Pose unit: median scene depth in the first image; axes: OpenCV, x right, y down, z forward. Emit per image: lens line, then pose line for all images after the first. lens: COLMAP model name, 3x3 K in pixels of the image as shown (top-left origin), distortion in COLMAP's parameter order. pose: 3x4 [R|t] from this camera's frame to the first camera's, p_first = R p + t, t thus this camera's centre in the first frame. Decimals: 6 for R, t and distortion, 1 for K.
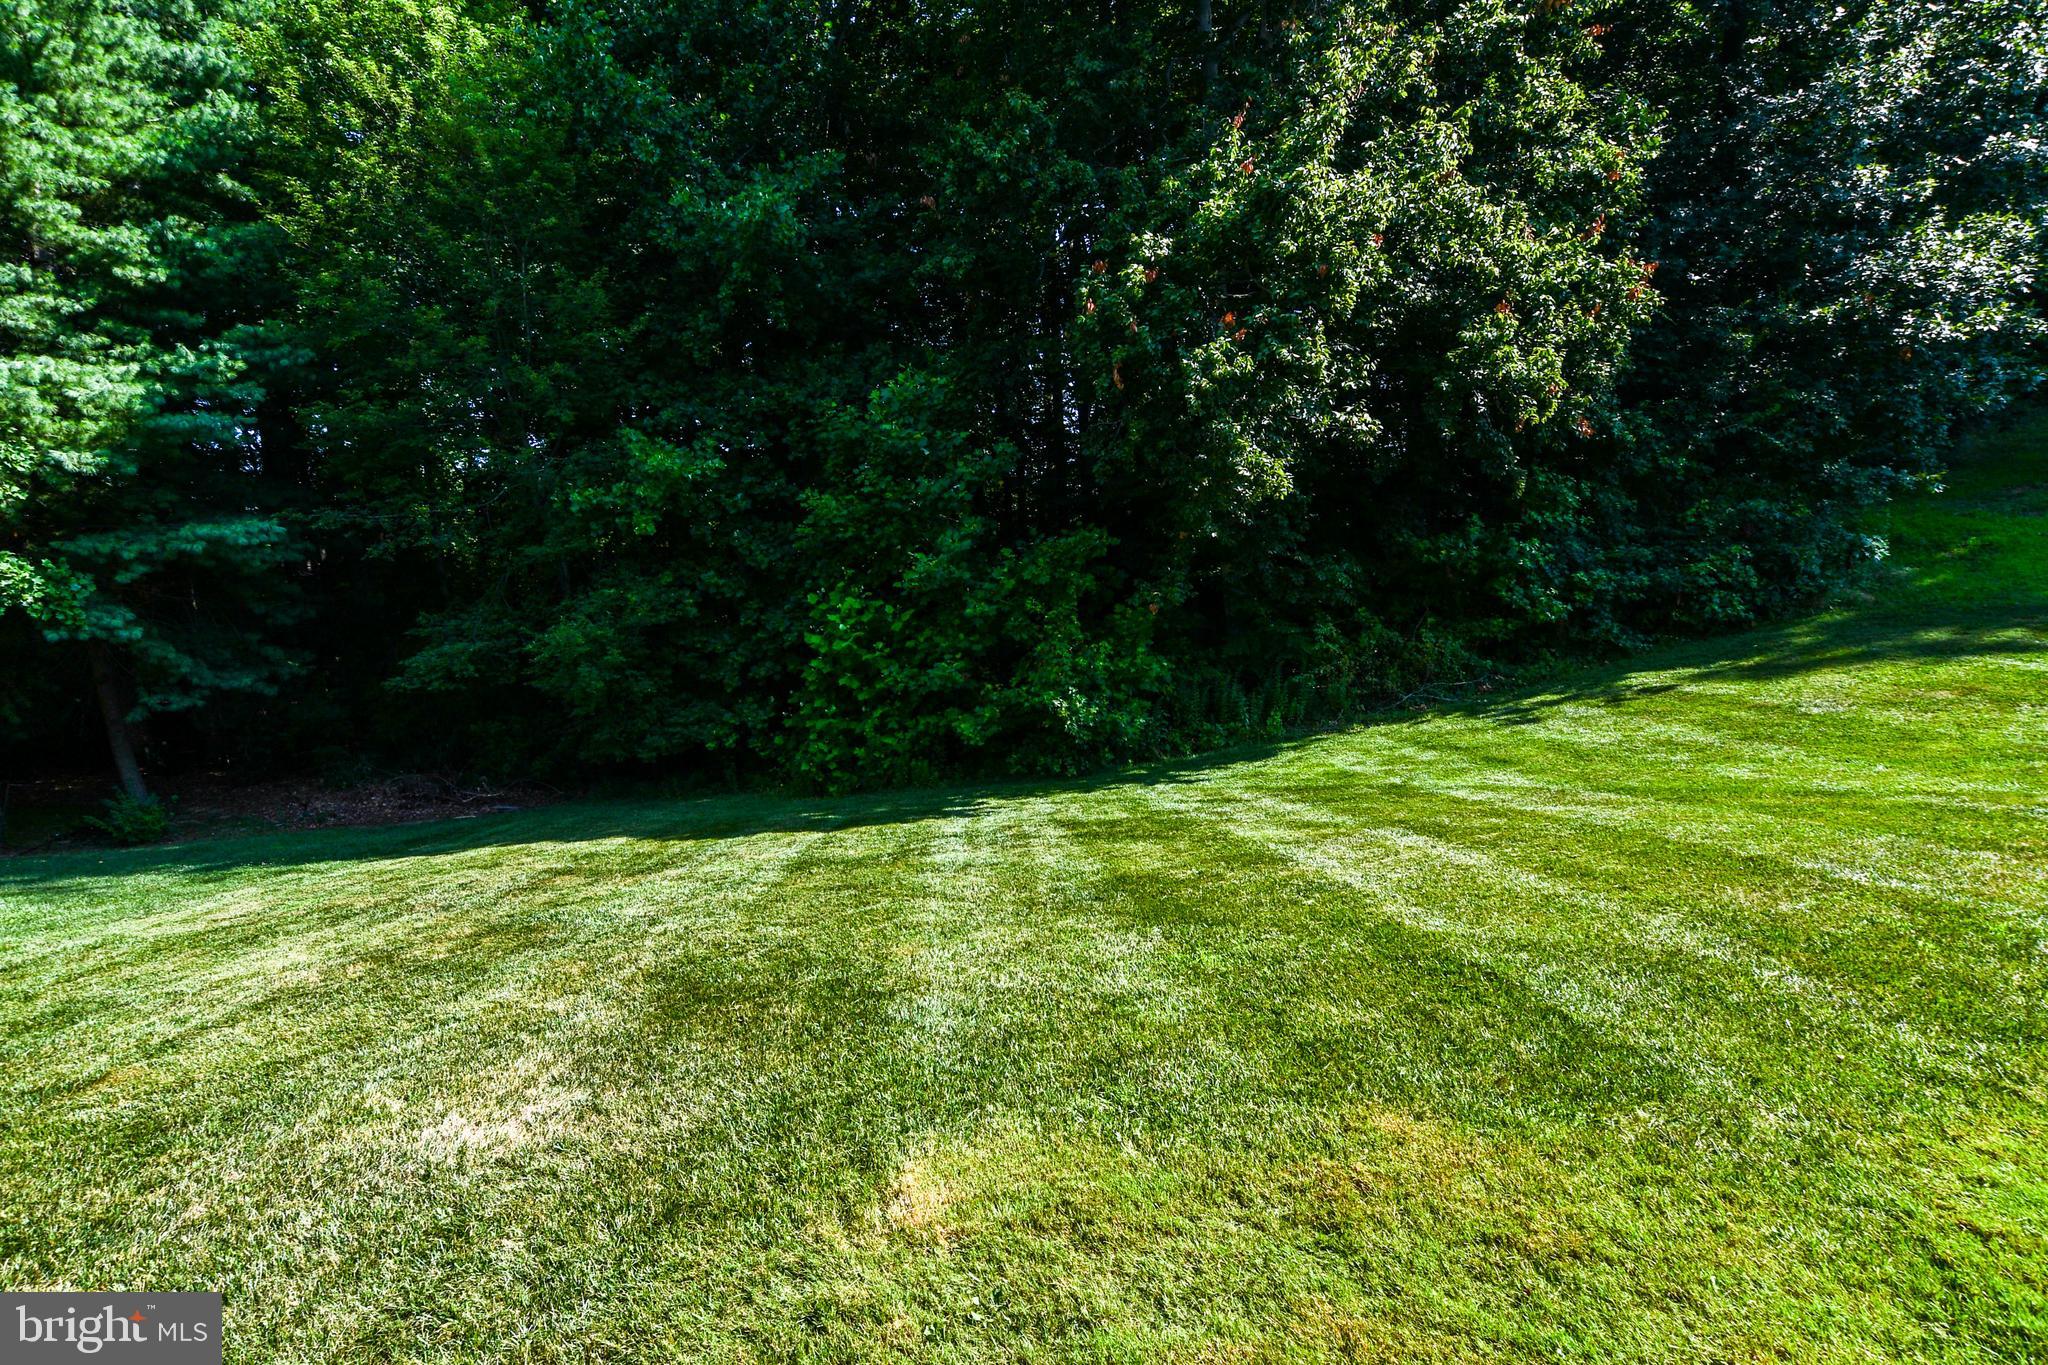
lens RADIAL K [[911.8, 0, 1022.3], [0, 911.8, 811.6], [0, 0, 1]] dist [0.000503, 0.000616]
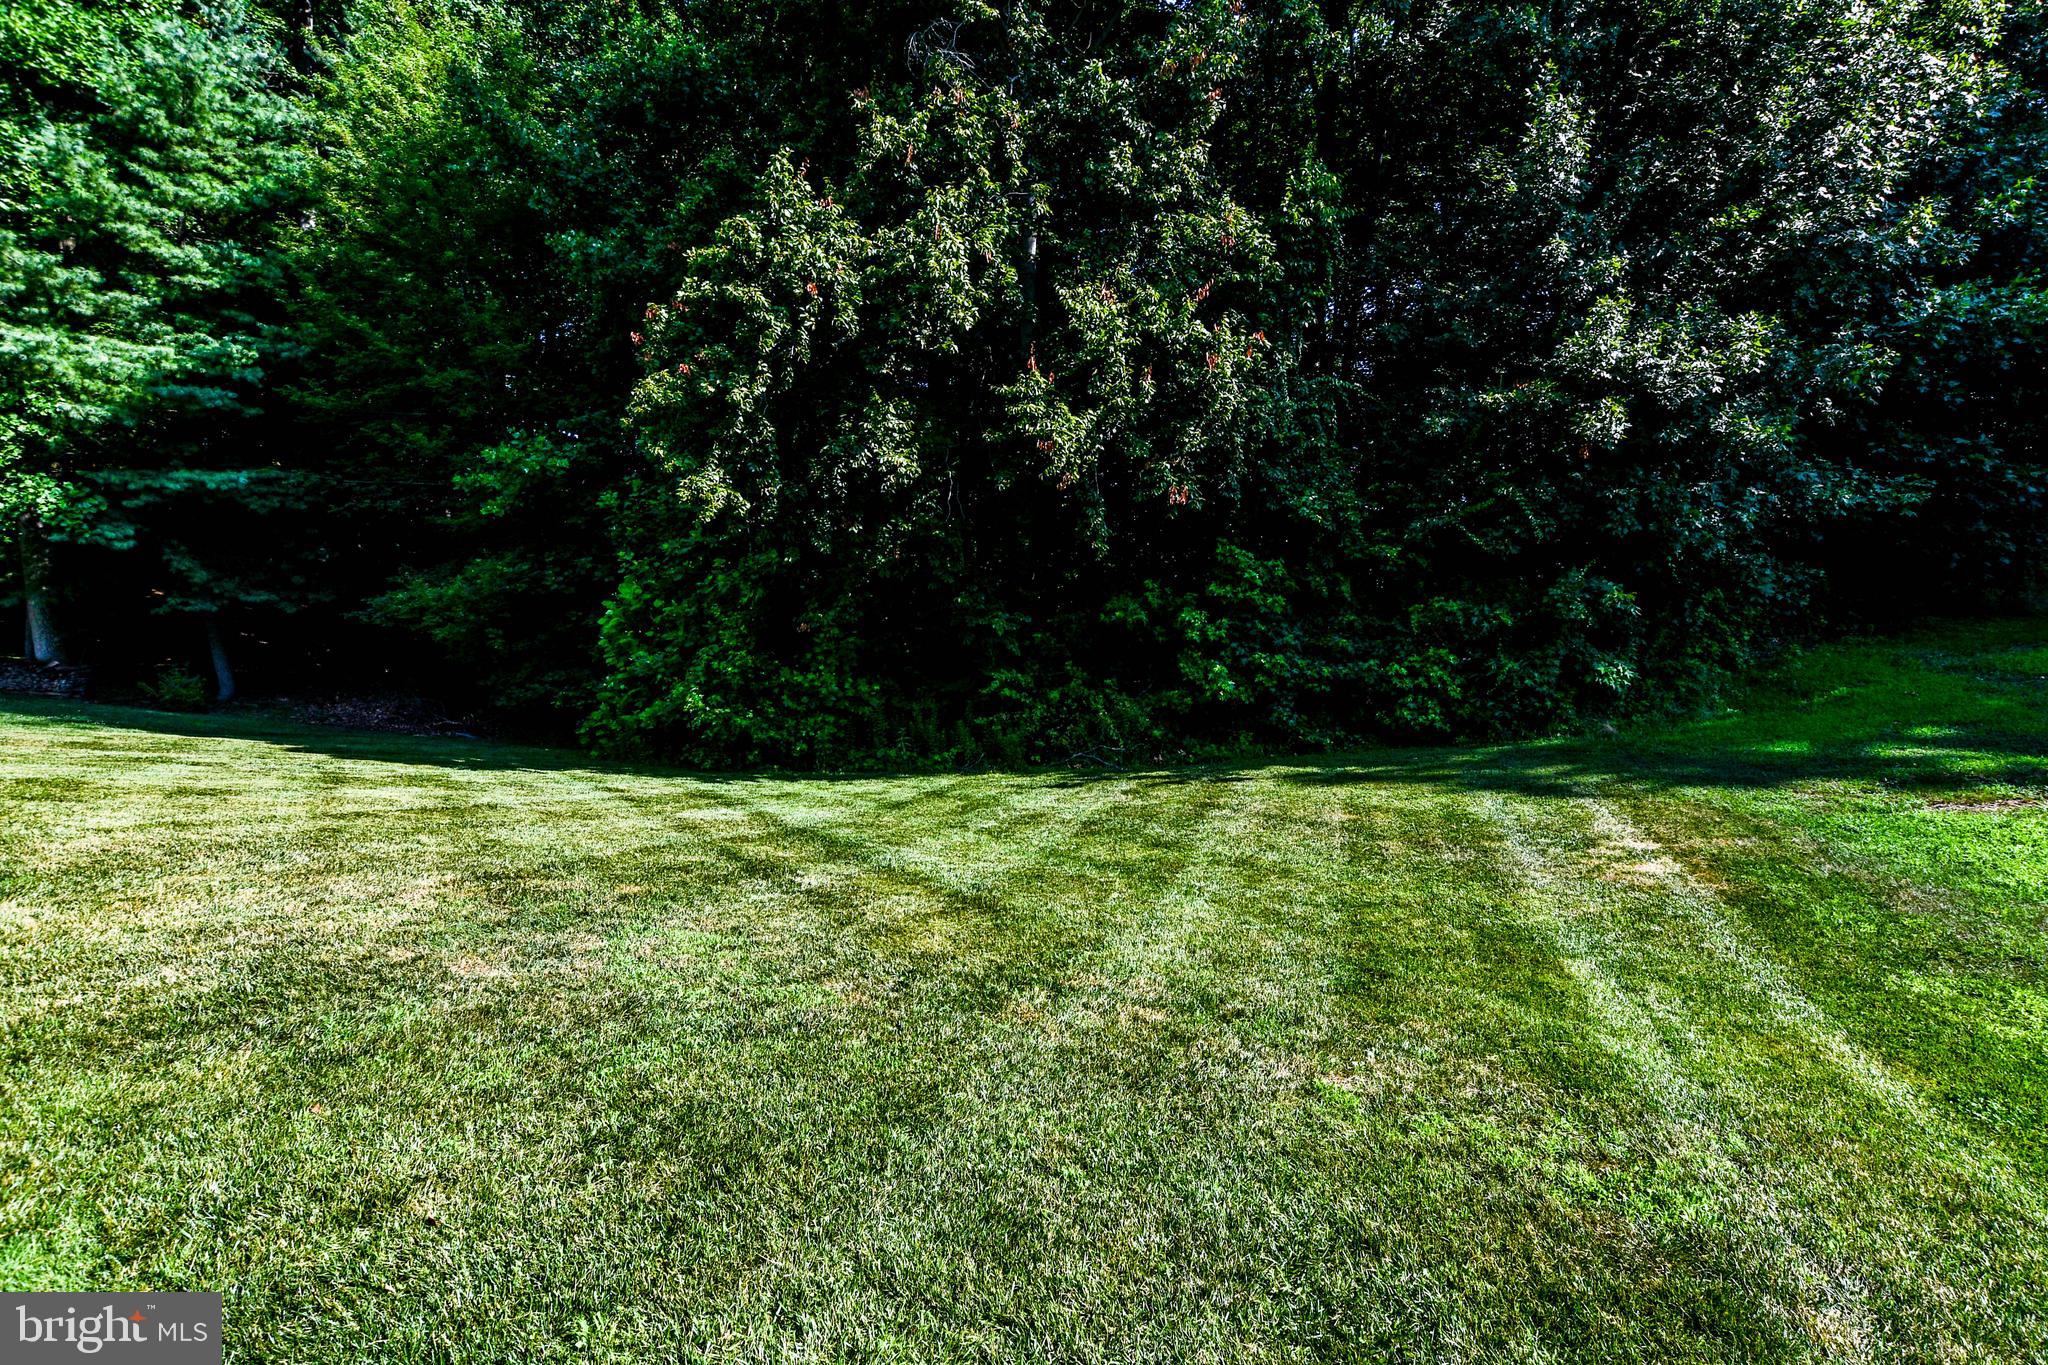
lens RADIAL K [[911.8, 0, 1022.3], [0, 911.8, 811.6], [0, 0, 1]] dist [0.000503, 0.000616]
pose [[0.953430, 0.181578, -0.240833, 0.681341], [-0.190448, 0.981599, -0.013875, -0.045450], [0.233882, 0.059095, 0.970467, 0.041067]]
